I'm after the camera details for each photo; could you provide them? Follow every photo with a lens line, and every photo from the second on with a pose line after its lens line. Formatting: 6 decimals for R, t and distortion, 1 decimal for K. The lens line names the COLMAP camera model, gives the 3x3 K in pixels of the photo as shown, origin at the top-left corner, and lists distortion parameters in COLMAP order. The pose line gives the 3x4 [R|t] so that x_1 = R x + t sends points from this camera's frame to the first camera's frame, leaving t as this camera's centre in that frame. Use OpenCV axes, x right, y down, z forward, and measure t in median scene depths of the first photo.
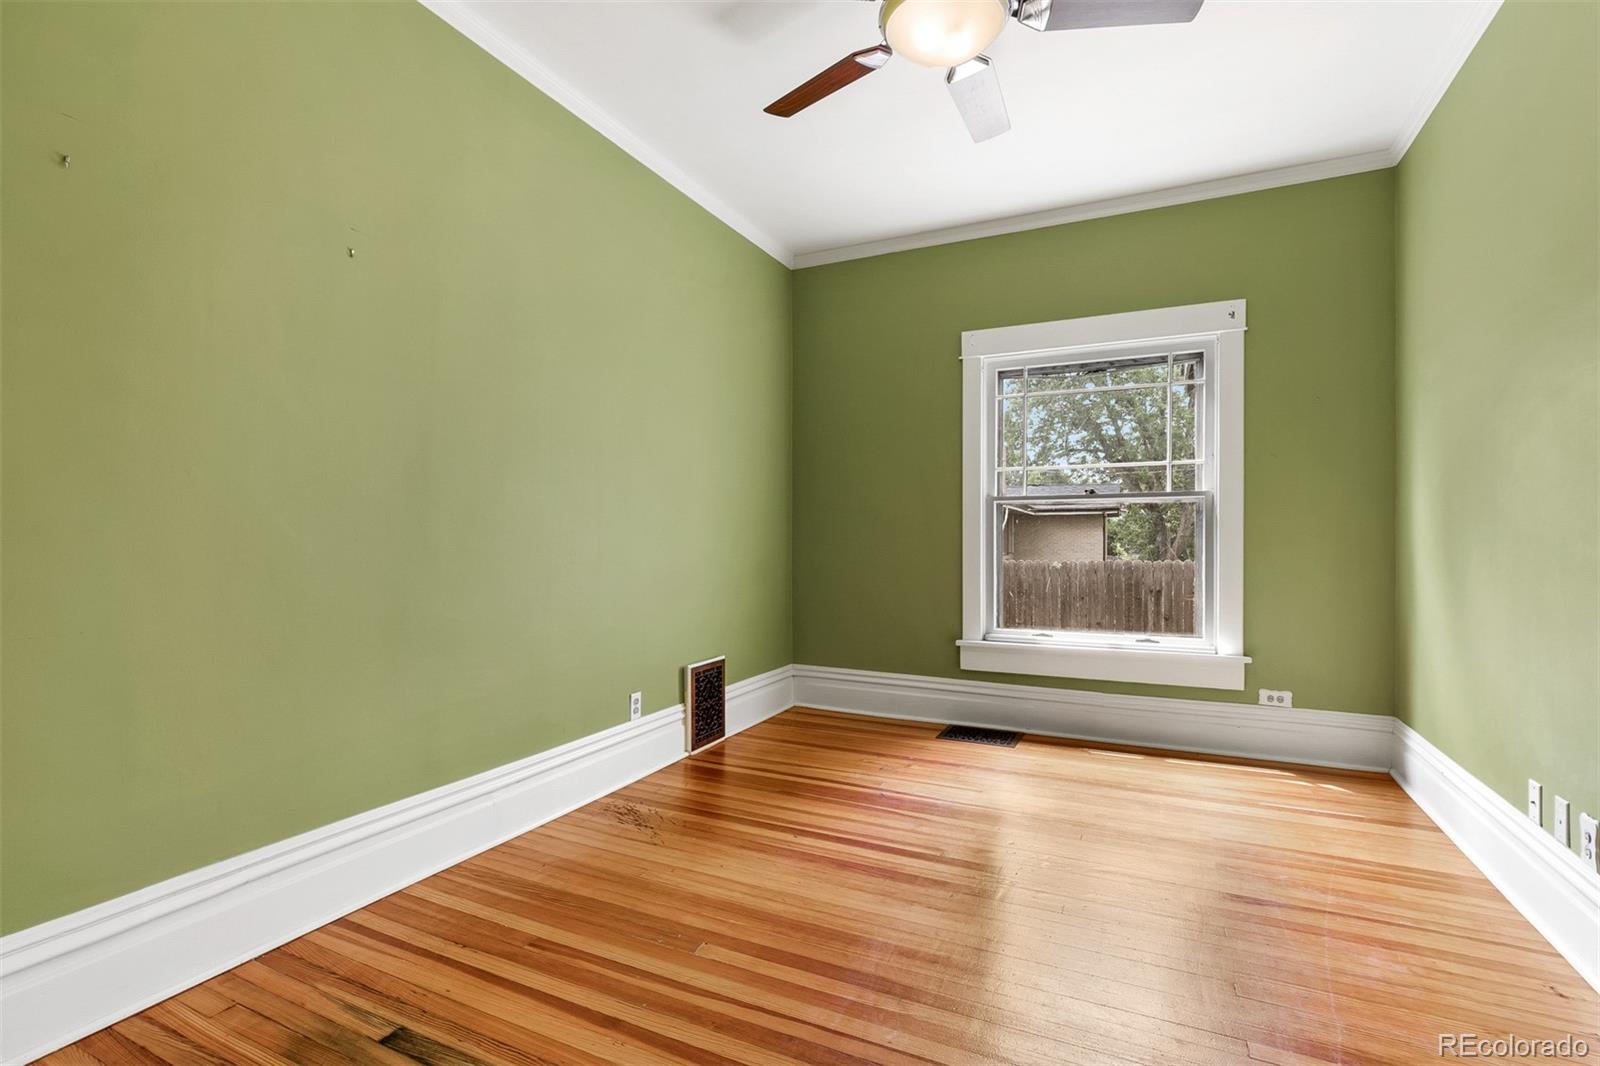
lens RADIAL K [[751.0, 0, 802.2], [0, 751.0, 531.2], [0, 0, 1]] dist [0.001201, -0.002875]
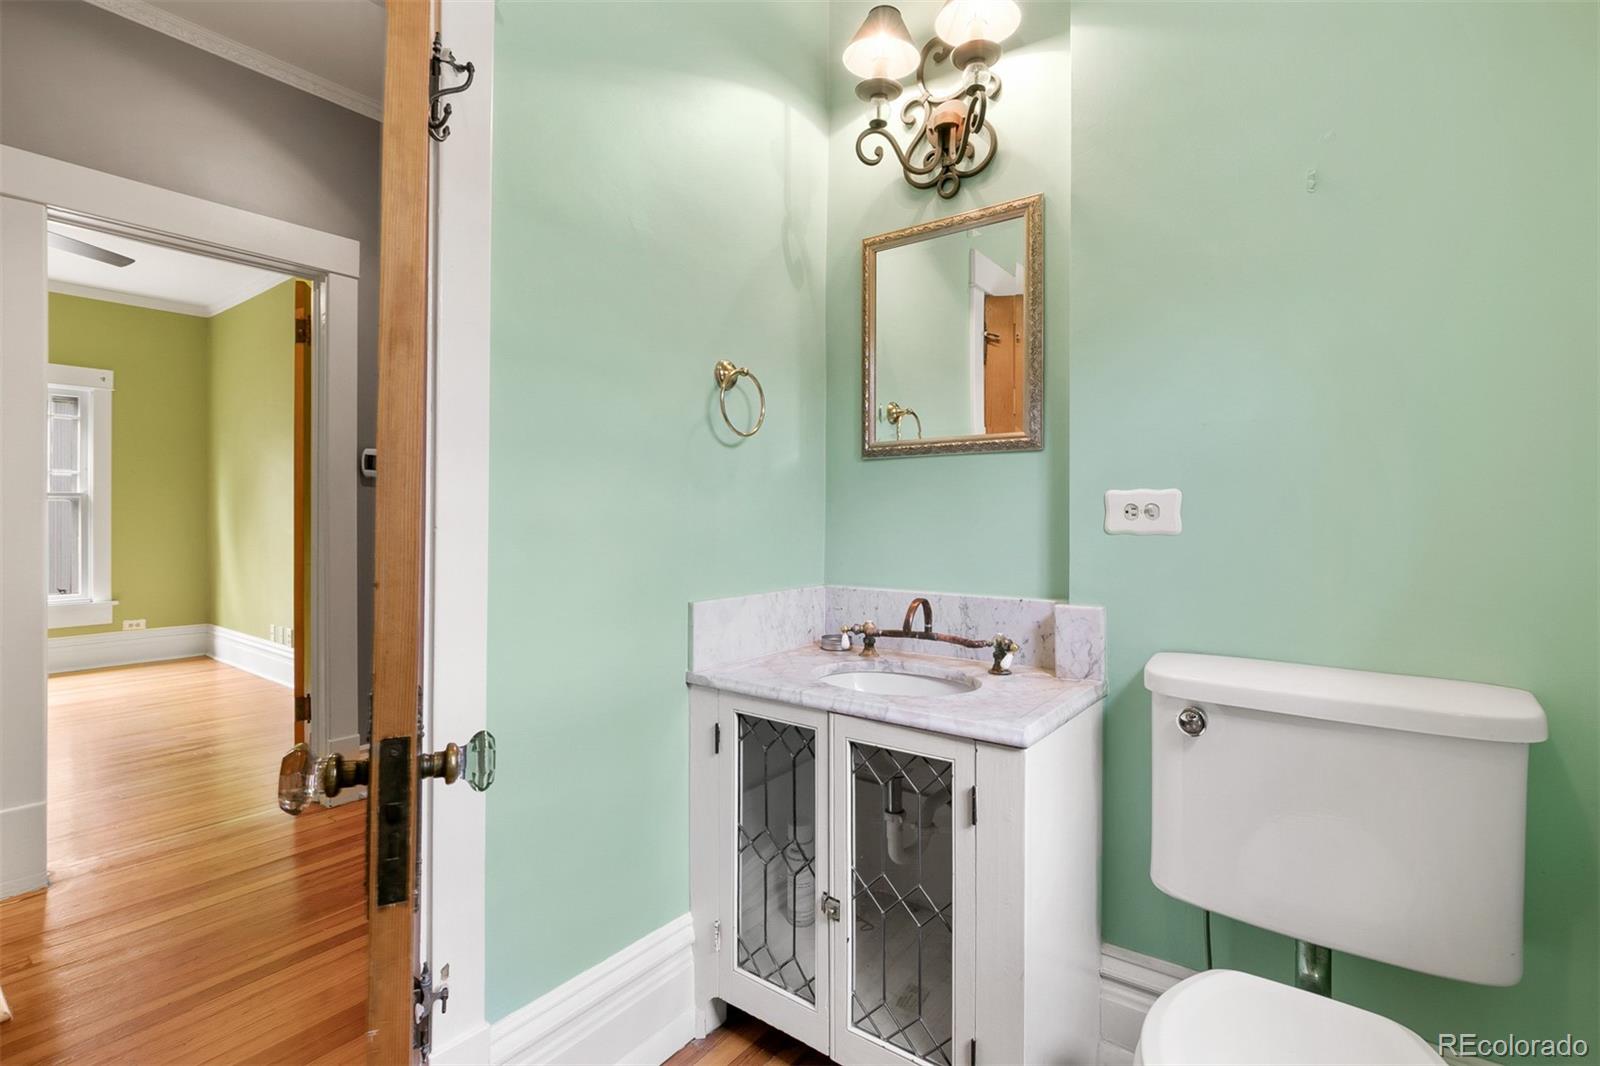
lens RADIAL K [[751.0, 0, 805.4], [0, 751.0, 522.1], [0, 0, 1]] dist [0.001201, -0.002875]
pose [[0.211414, -0.002380, 0.977394, -0.629371], [-0.004079, 0.999986, 0.003317, -0.007837], [-0.977388, -0.004688, 0.211401, -0.734509]]
